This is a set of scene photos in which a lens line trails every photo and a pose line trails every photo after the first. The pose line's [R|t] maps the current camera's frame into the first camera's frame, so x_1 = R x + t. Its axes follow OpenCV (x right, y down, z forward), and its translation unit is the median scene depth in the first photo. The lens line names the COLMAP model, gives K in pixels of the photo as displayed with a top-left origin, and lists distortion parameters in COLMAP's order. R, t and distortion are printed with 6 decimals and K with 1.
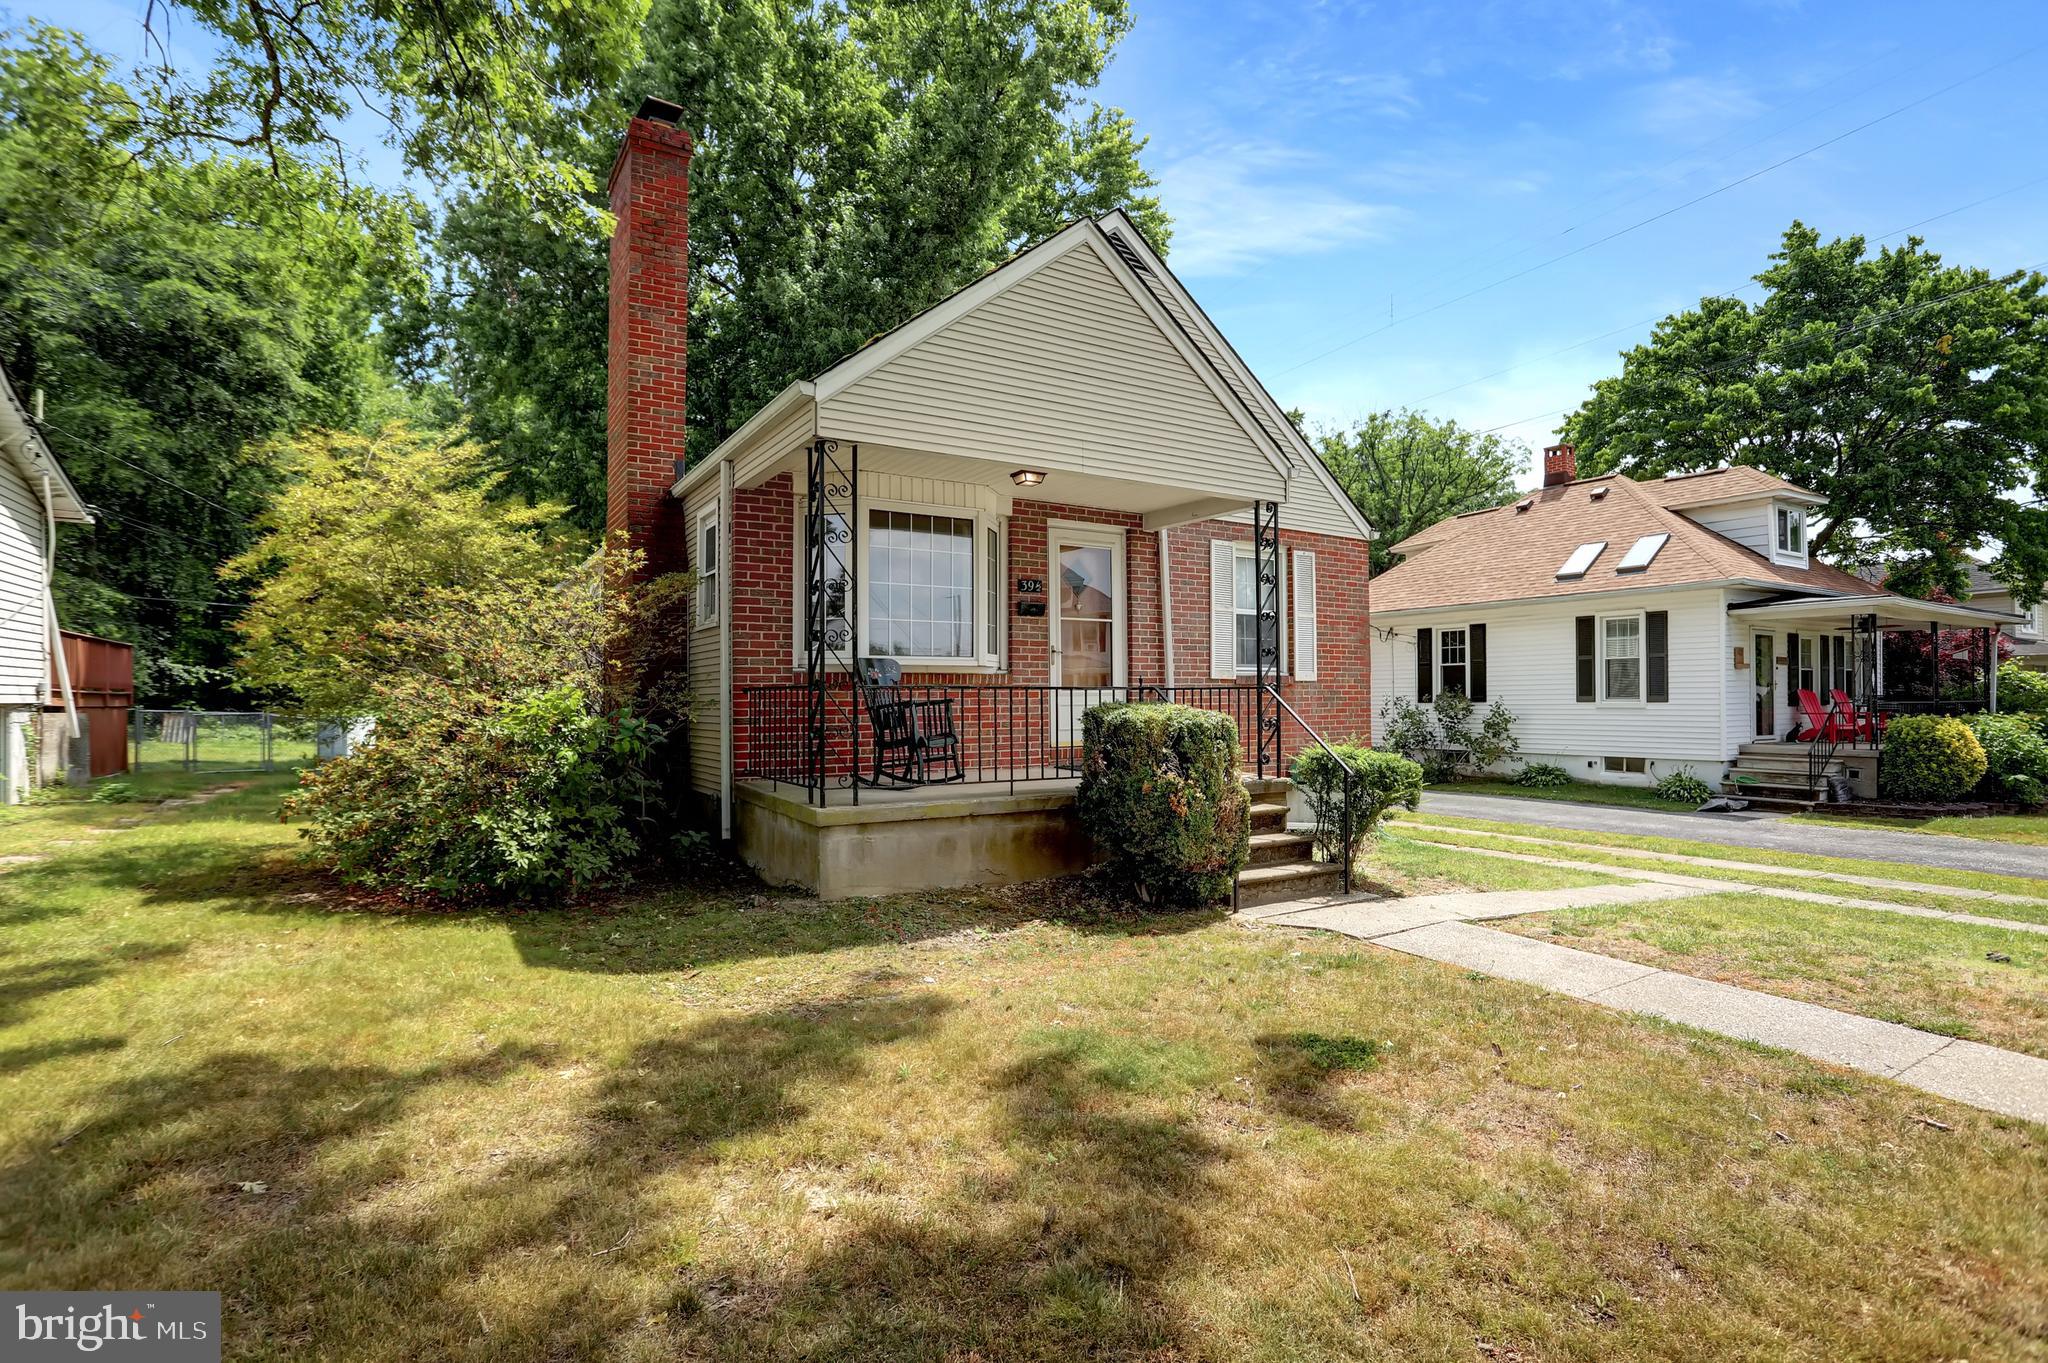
lens RADIAL K [[990.4, 0, 1024.0], [0, 990.4, 681.5], [0, 0, 1]] dist [-0.072295, 0.032170]
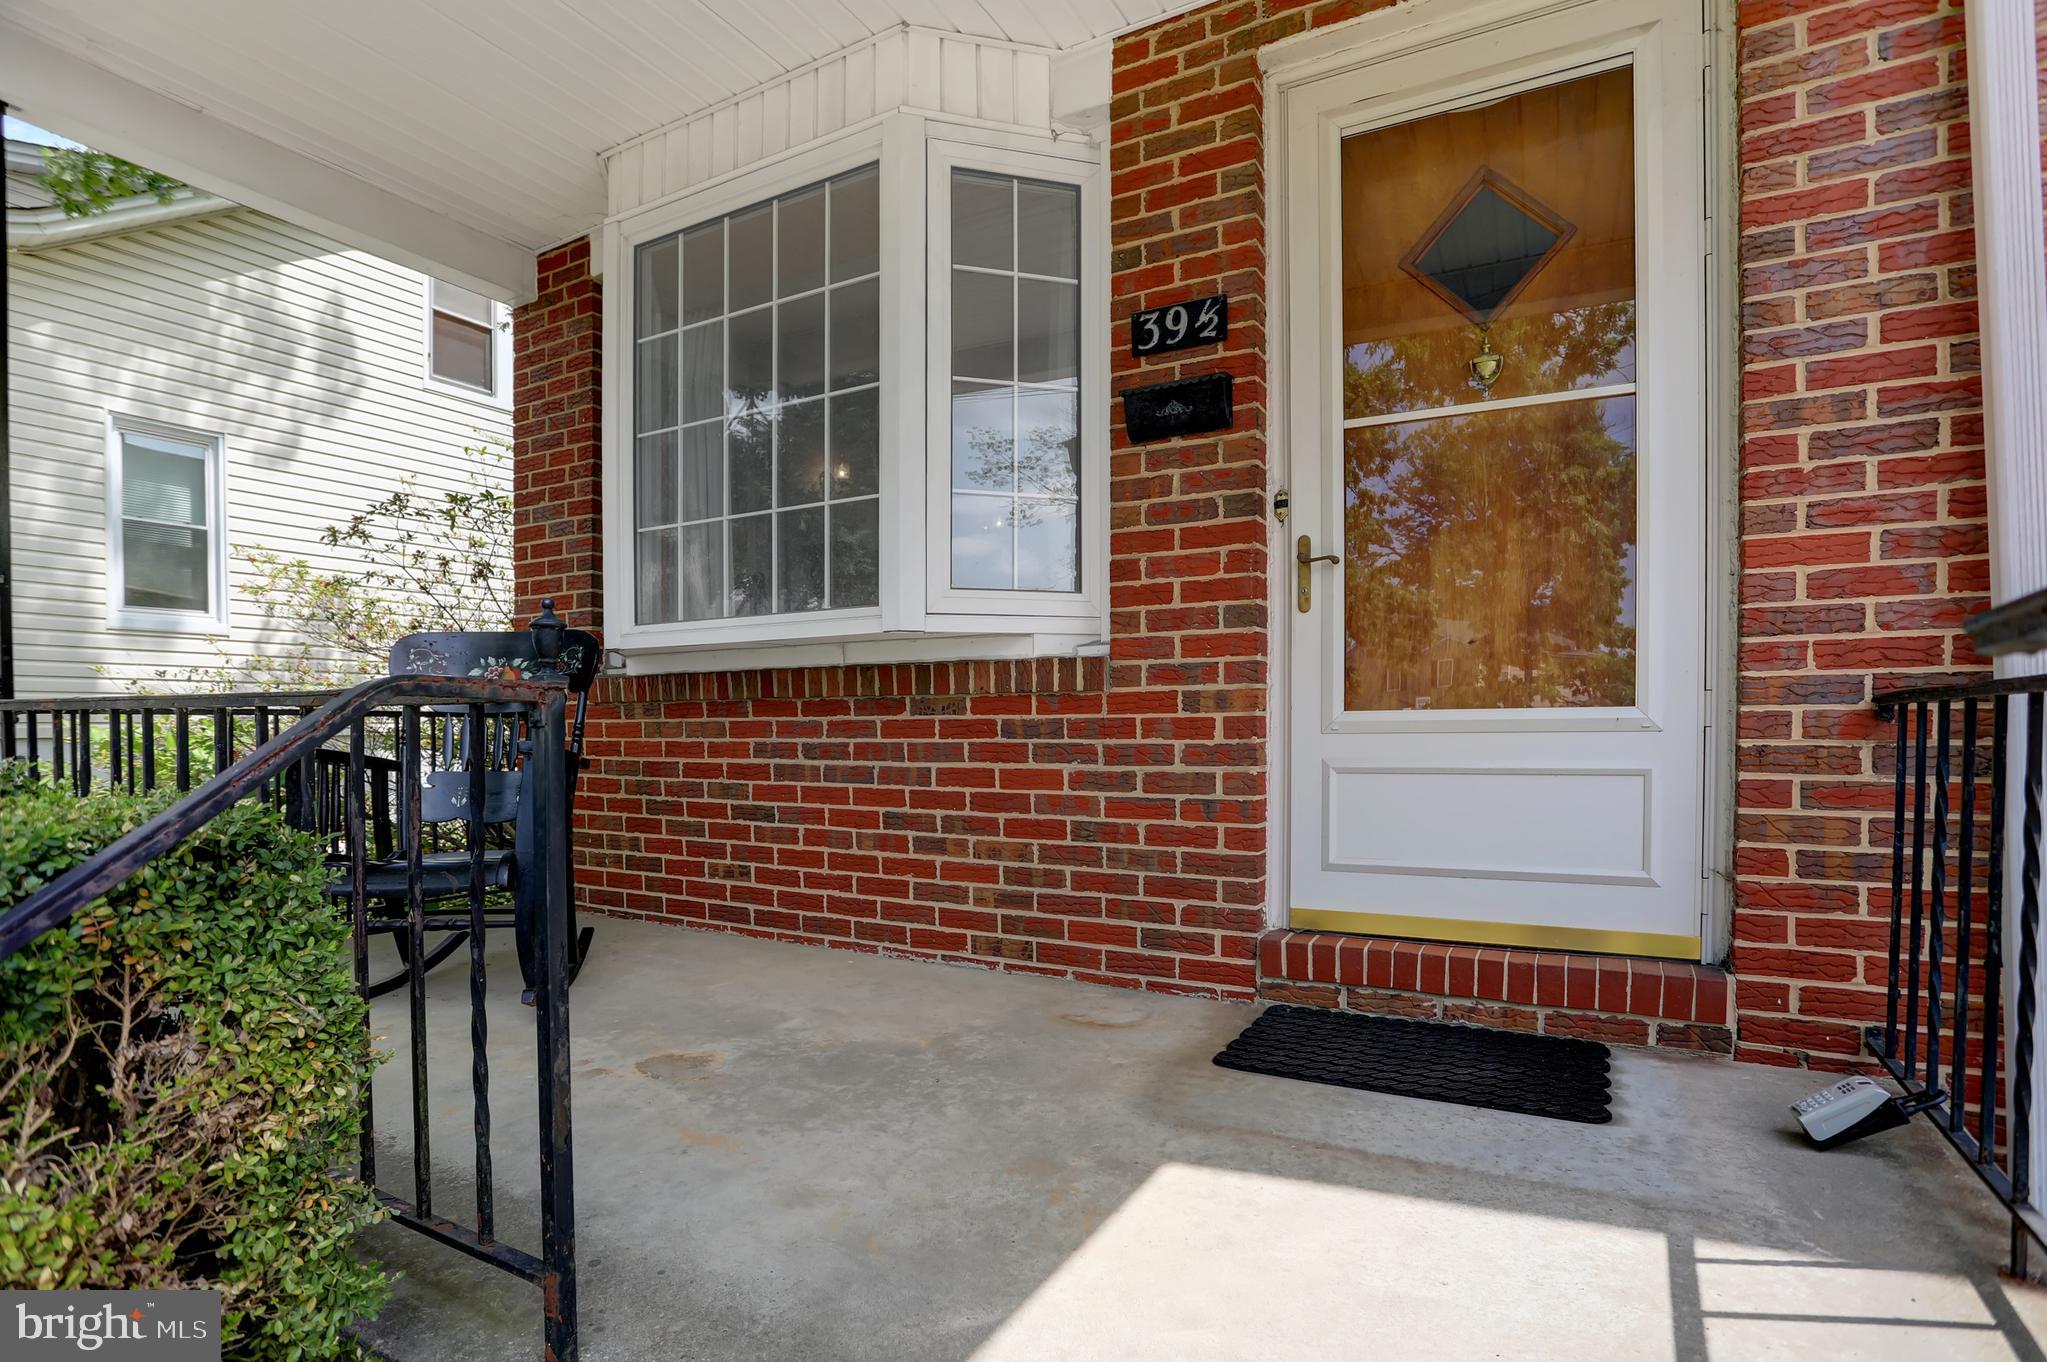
lens RADIAL K [[1032.1, 0, 1025.8], [0, 1032.1, 753.9], [0, 0, 1]] dist [-0.055905, 0.010354]
pose [[0.485418, 0.024436, -0.873940, 0.205525], [0.009802, 0.999394, 0.033388, 0.009465], [0.874227, -0.024773, 0.484885, 0.730693]]
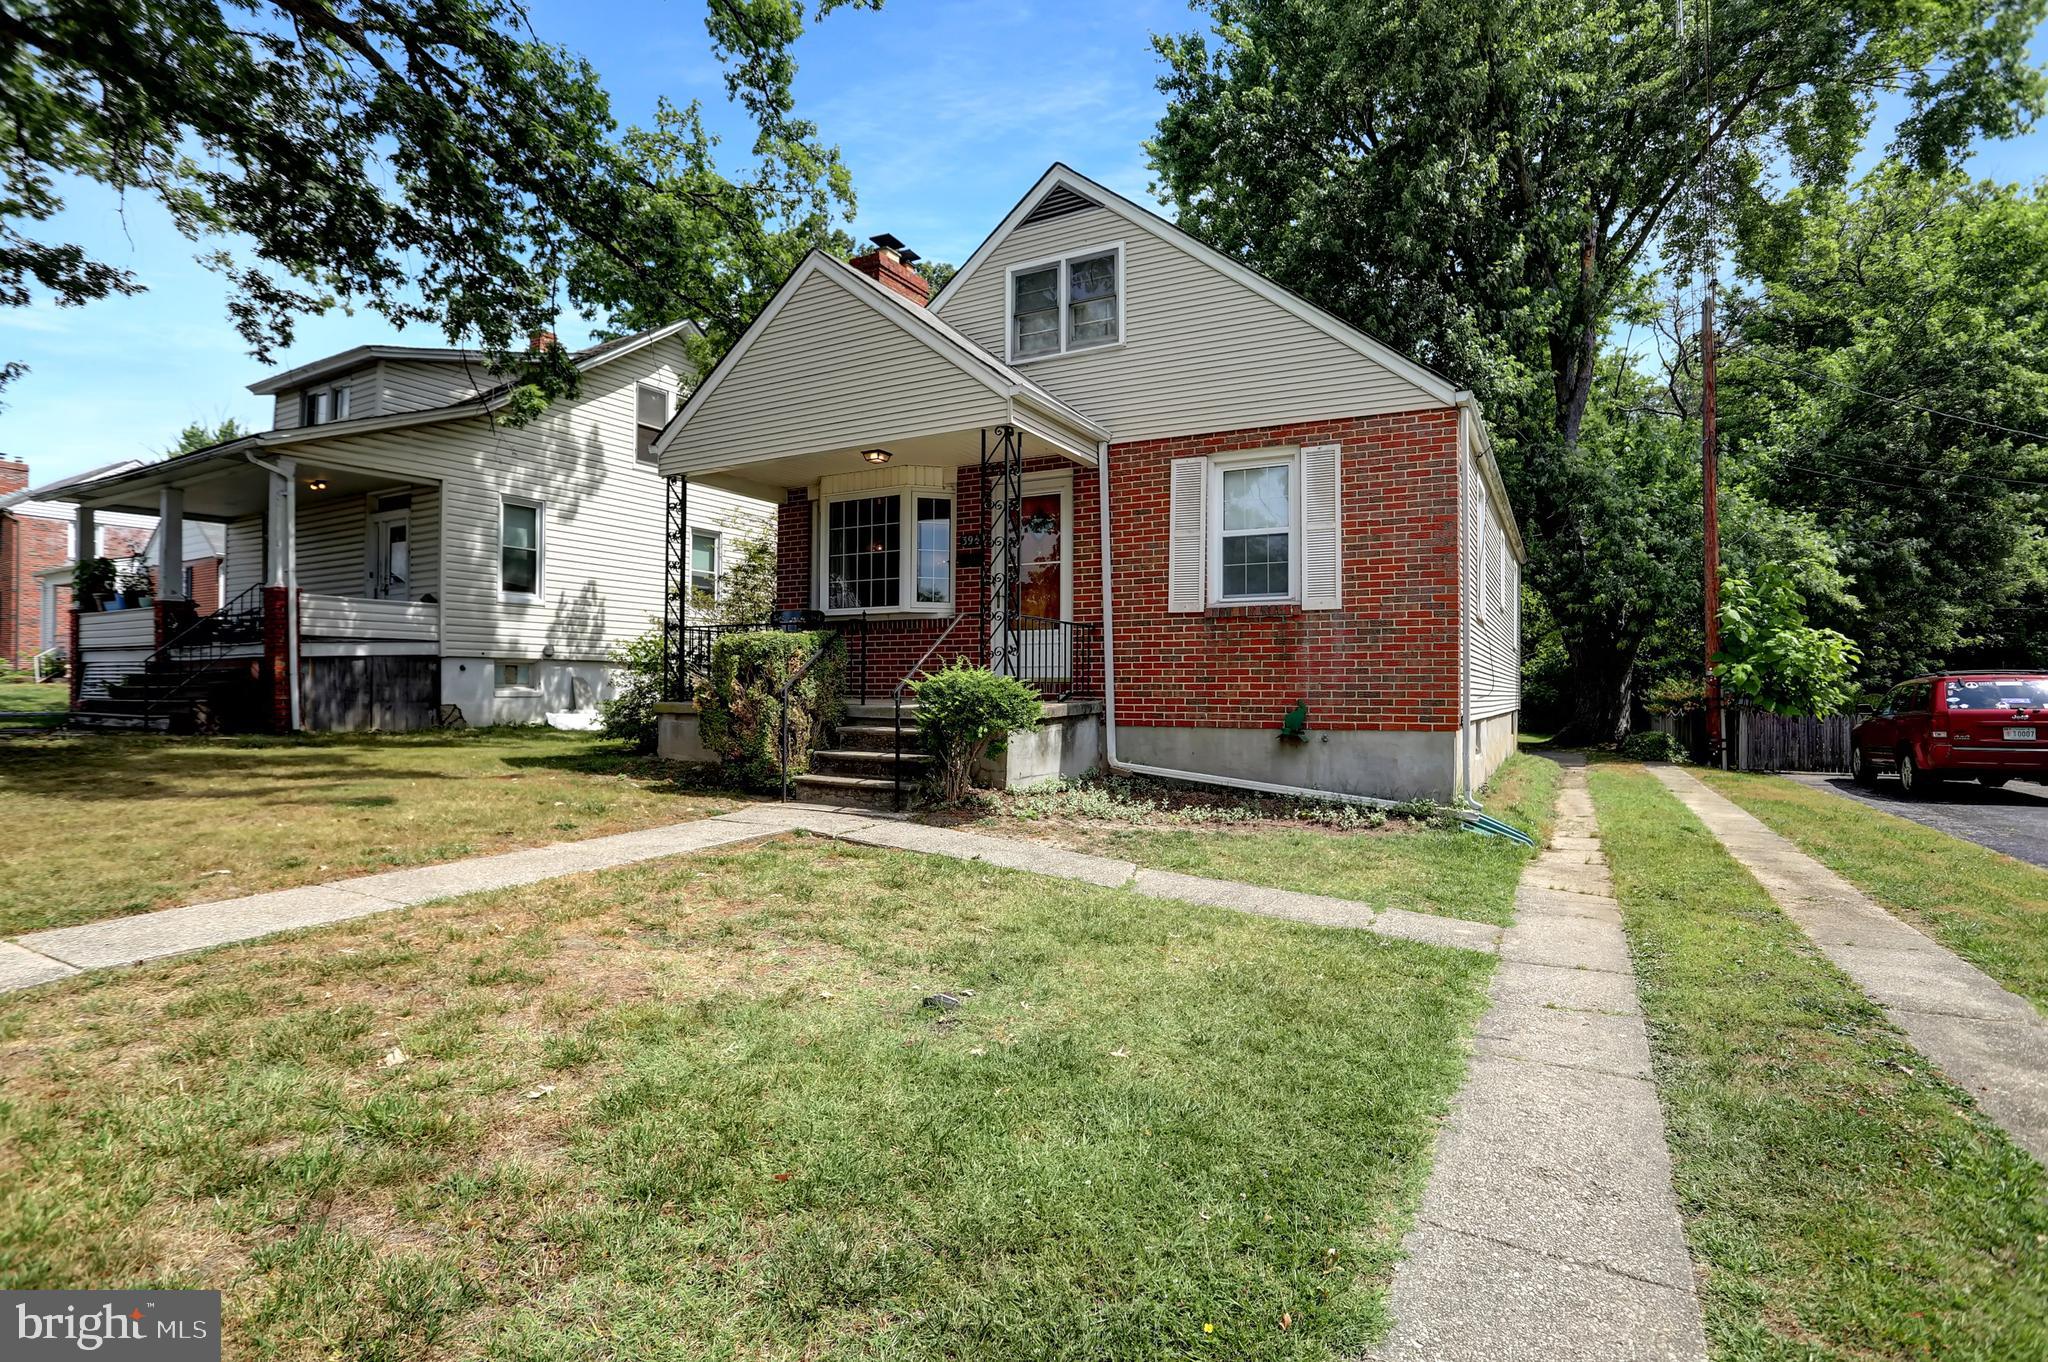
lens RADIAL K [[973.7, 0, 1024.0], [0, 973.7, 681.0], [0, 0, 1]] dist [-0.063358, 0.025924]
pose [[0.499045, -0.002405, -0.866573, 0.894480], [0.006758, 0.999977, 0.001116, 0.057535], [0.866550, -0.006413, 0.499050, 0.434750]]
